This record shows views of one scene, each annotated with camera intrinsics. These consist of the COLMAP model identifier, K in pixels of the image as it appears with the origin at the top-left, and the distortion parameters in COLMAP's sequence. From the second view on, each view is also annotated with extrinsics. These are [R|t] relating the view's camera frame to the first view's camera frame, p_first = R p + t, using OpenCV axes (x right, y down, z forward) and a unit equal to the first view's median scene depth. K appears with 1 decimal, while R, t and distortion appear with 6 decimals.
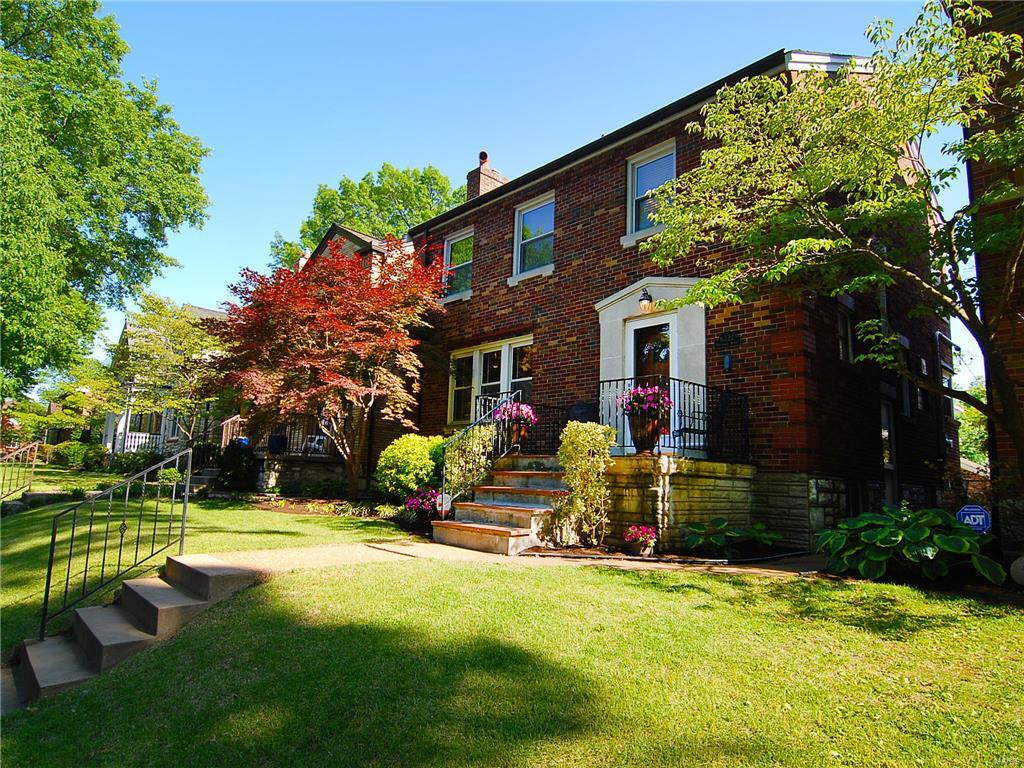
lens RADIAL K [[604.4, 0, 476.6], [0, 604.4, 379.8], [0, 0, 1]] dist [-0.010999, -0.003731]
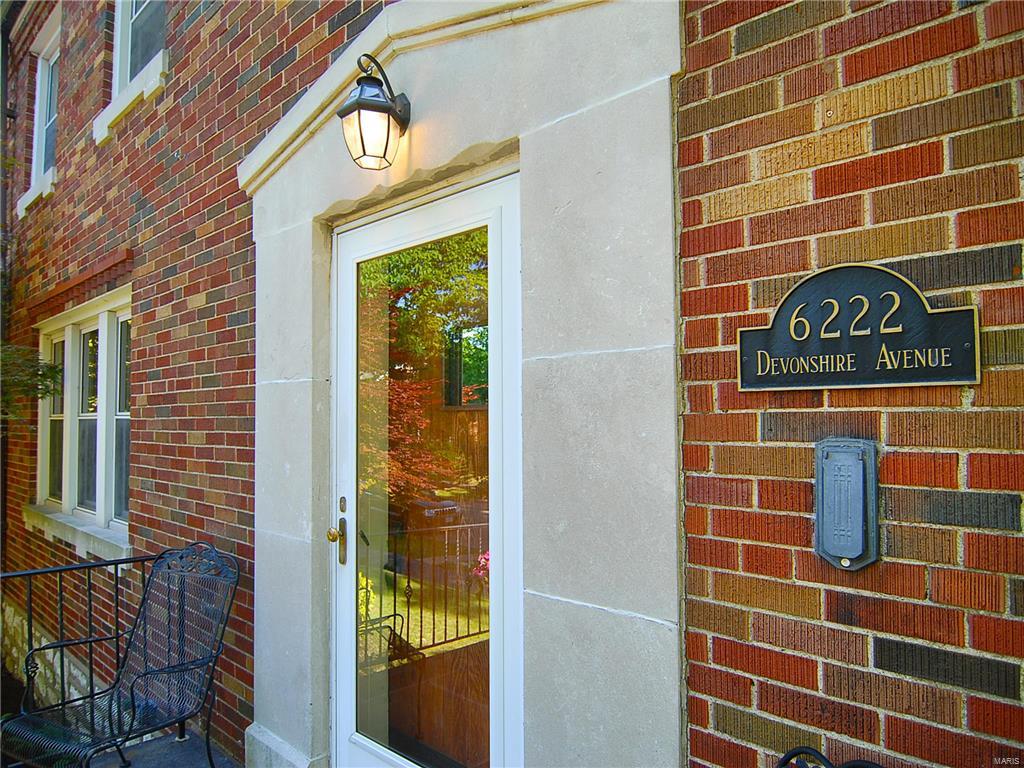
lens RADIAL K [[604.4, 0, 476.6], [0, 604.4, 379.8], [0, 0, 1]] dist [-0.010999, -0.003731]
pose [[0.991323, -0.041301, 0.124794, 0.308955], [0.027818, 0.993771, 0.107912, -0.070449], [-0.128474, -0.103504, 0.986297, 0.854915]]
